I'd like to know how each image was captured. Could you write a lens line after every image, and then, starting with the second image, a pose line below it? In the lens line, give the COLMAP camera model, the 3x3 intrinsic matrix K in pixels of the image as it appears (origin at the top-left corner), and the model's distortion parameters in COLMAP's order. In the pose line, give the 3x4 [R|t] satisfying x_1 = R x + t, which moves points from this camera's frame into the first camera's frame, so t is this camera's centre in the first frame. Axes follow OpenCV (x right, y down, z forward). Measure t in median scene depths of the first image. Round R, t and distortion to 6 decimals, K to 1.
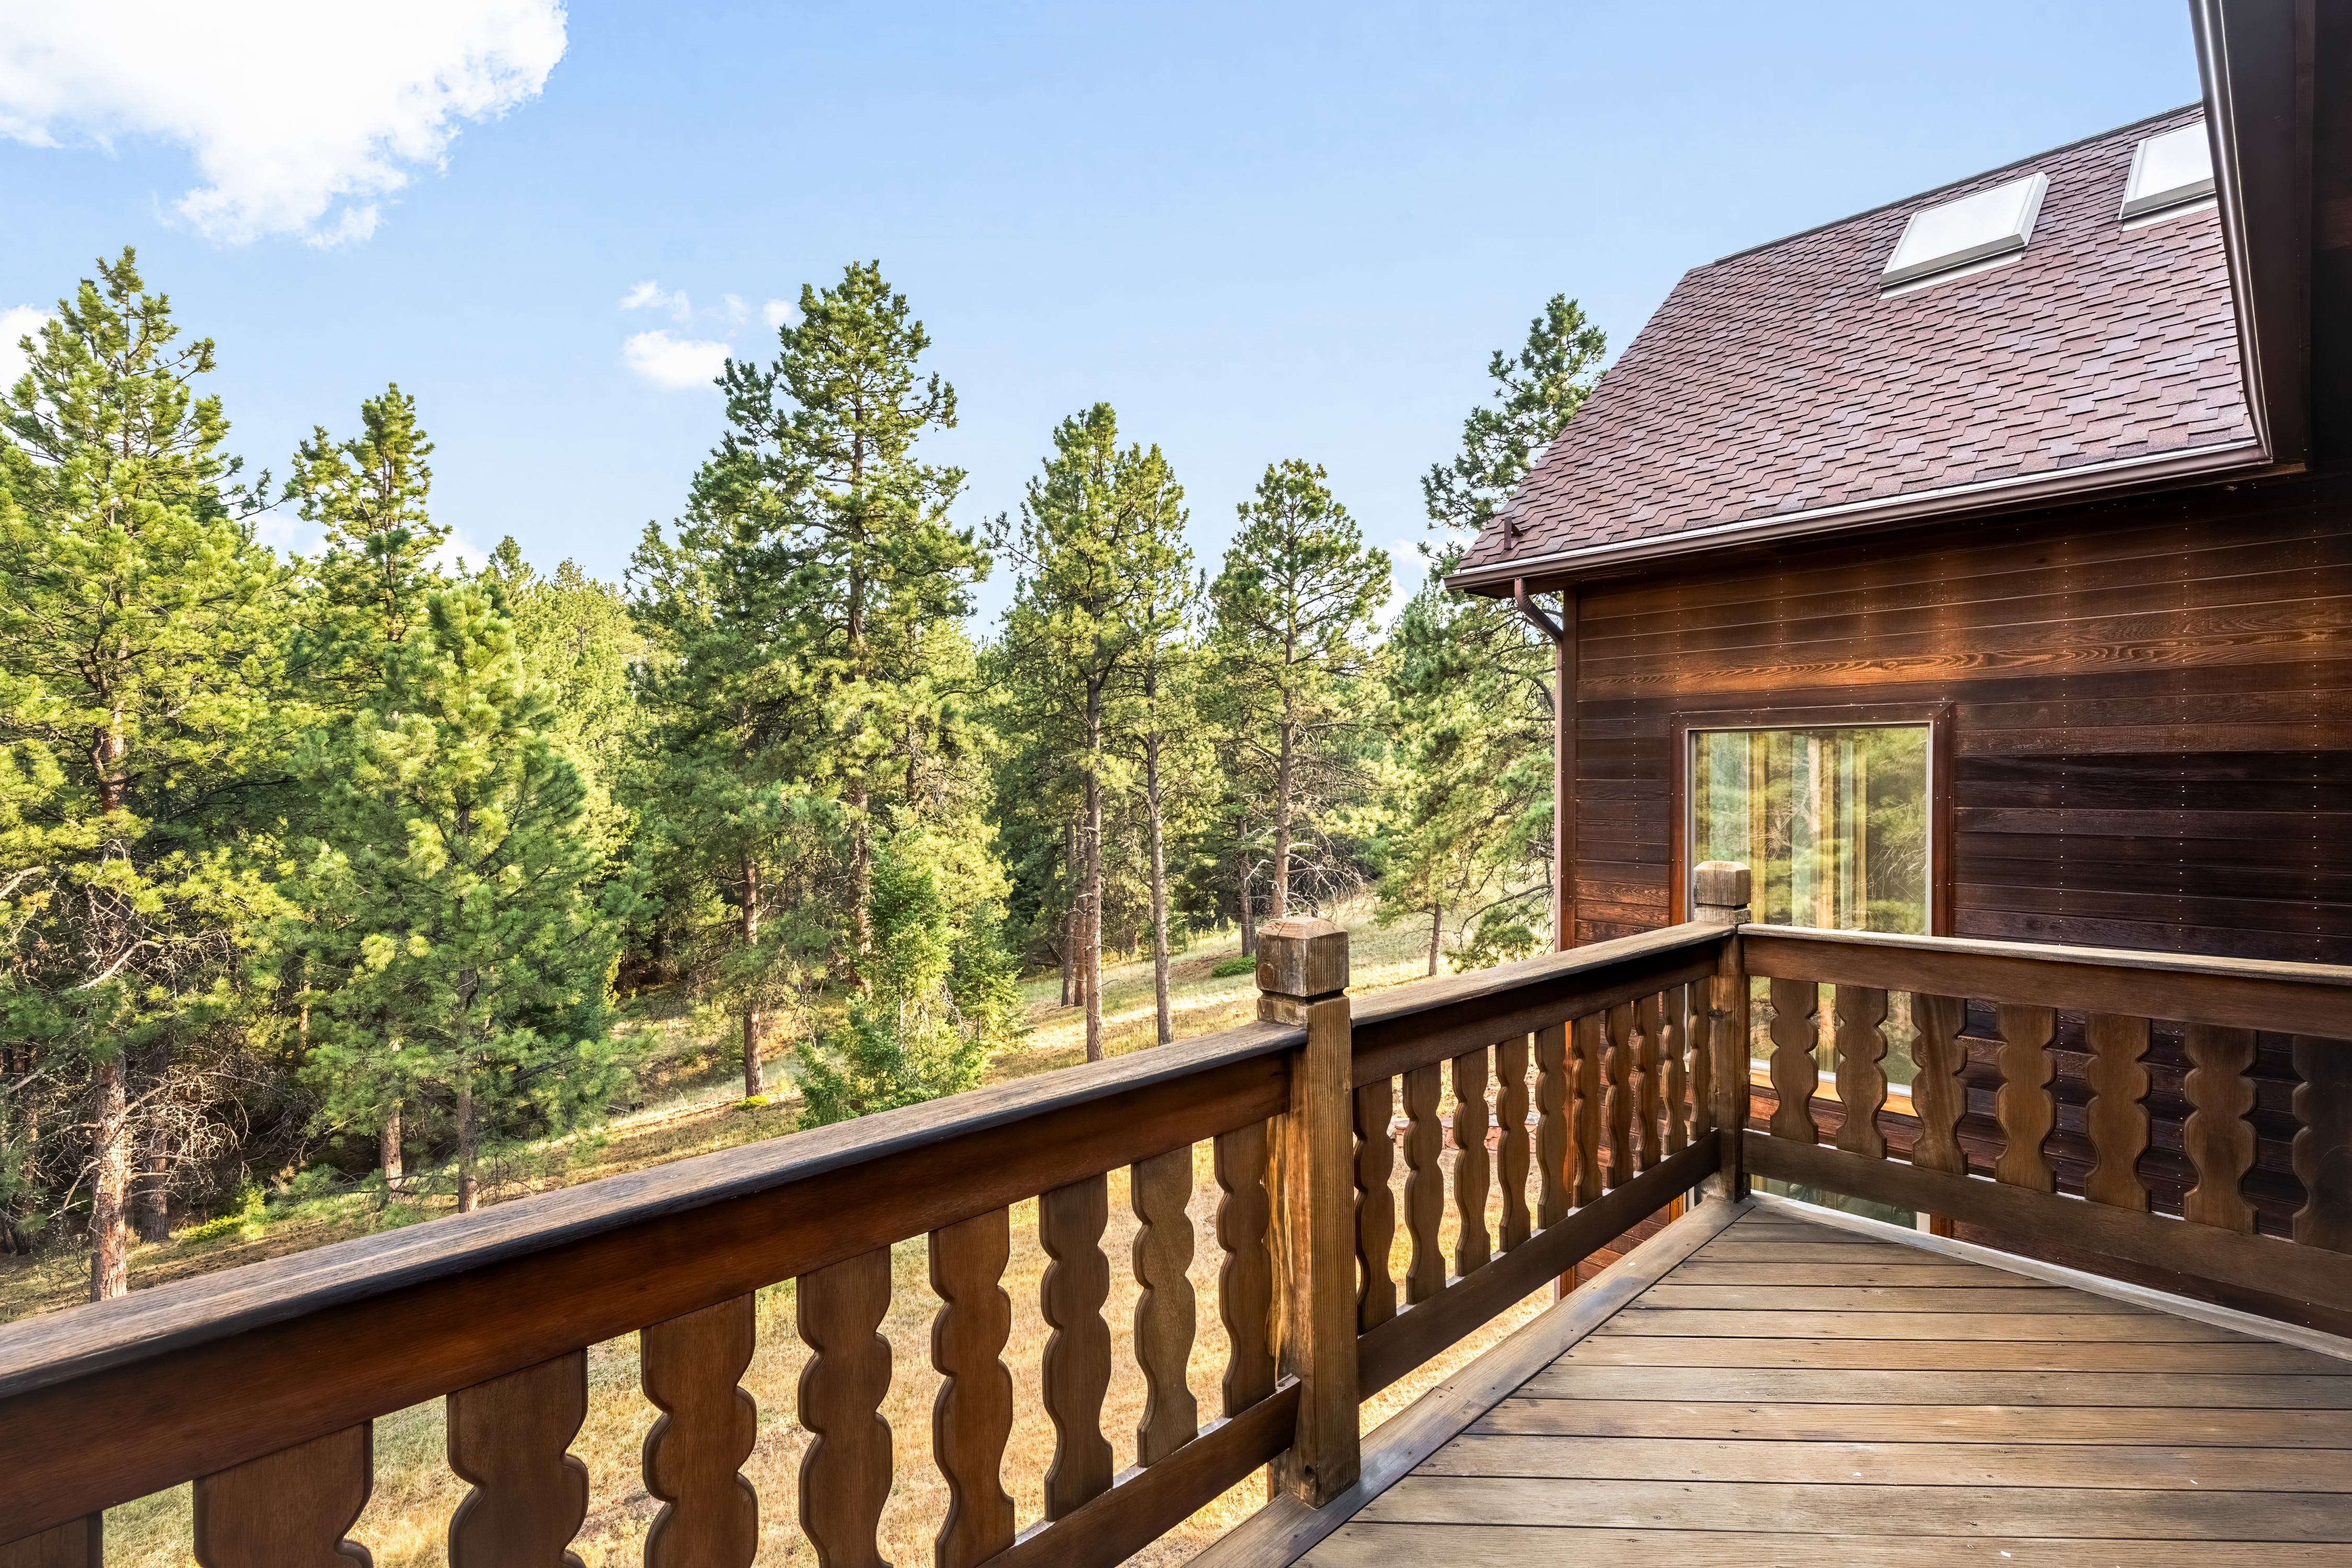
lens RADIAL K [[1061.0, 0, 1183.2], [0, 1061.0, 776.3], [0, 0, 1]] dist [-0.004416, -0.000989]
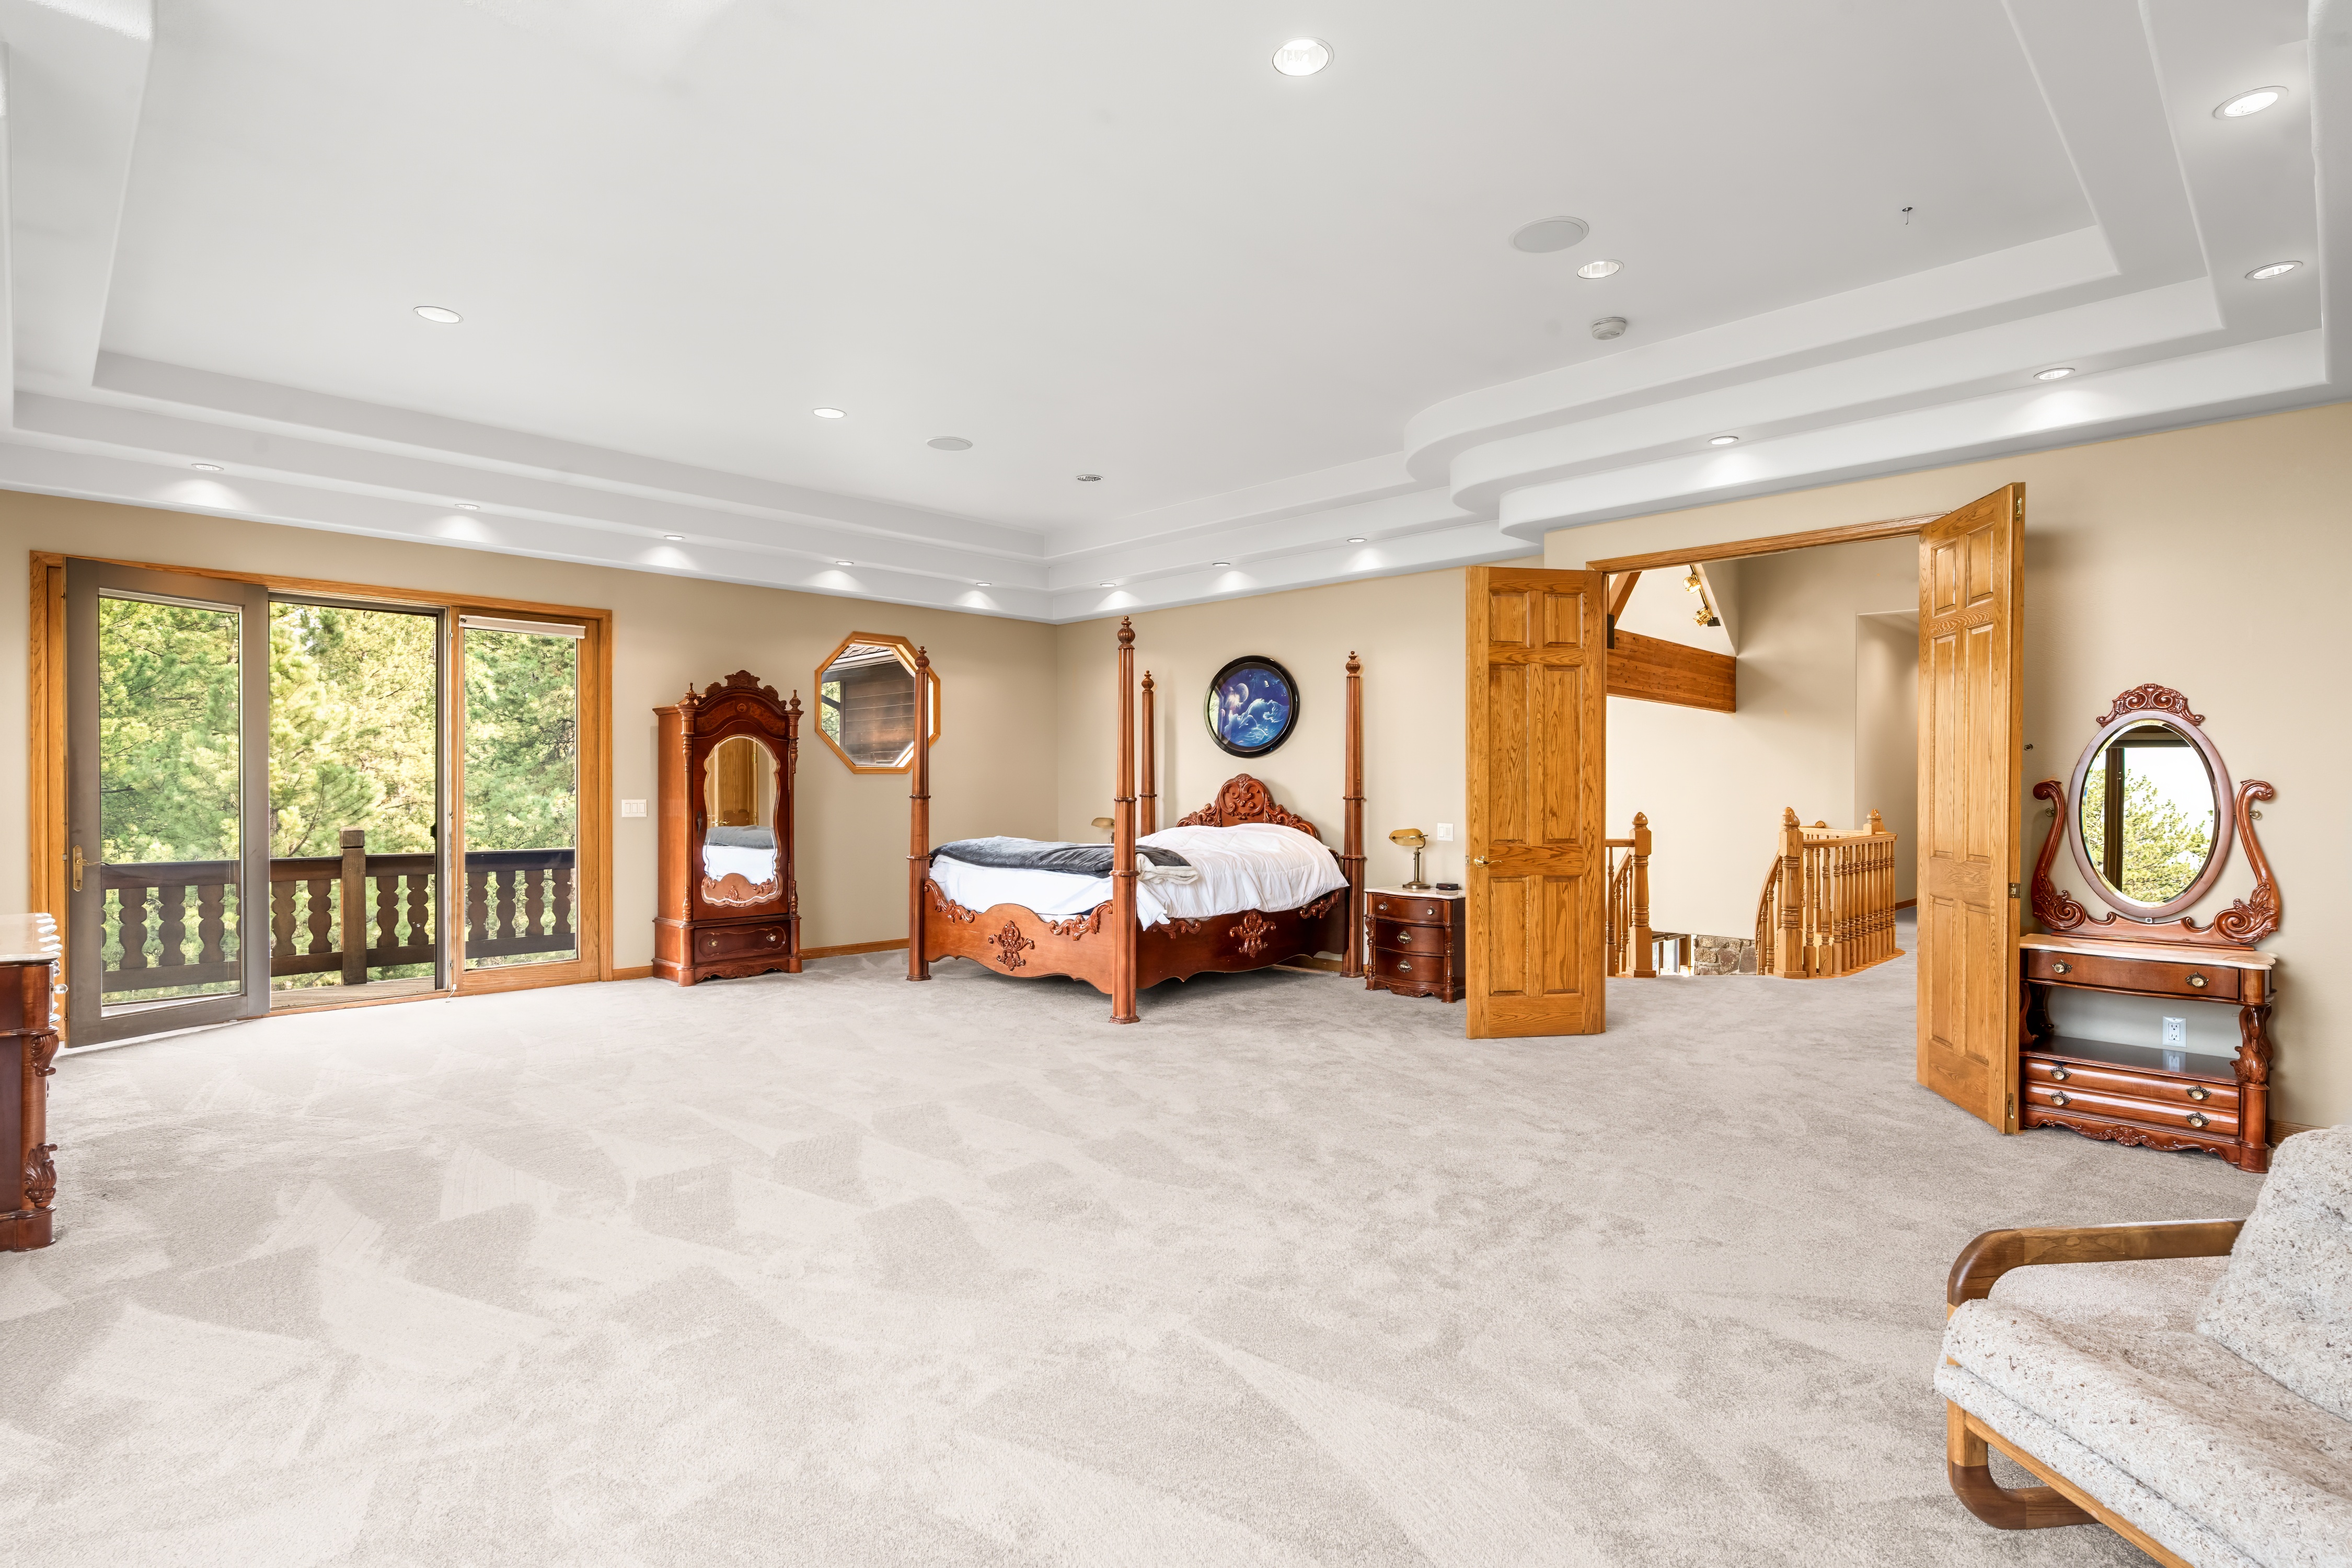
lens RADIAL K [[1147.5, 0, 1189.5], [0, 1147.5, 793.2], [0, 0, 1]] dist [-0.001724, 0.000843]
pose [[0.999648, 0.000938, 0.026512, 0.345809], [-0.001131, 0.999973, 0.007266, -0.001762], [-0.026504, -0.007293, 0.999622, -0.355716]]
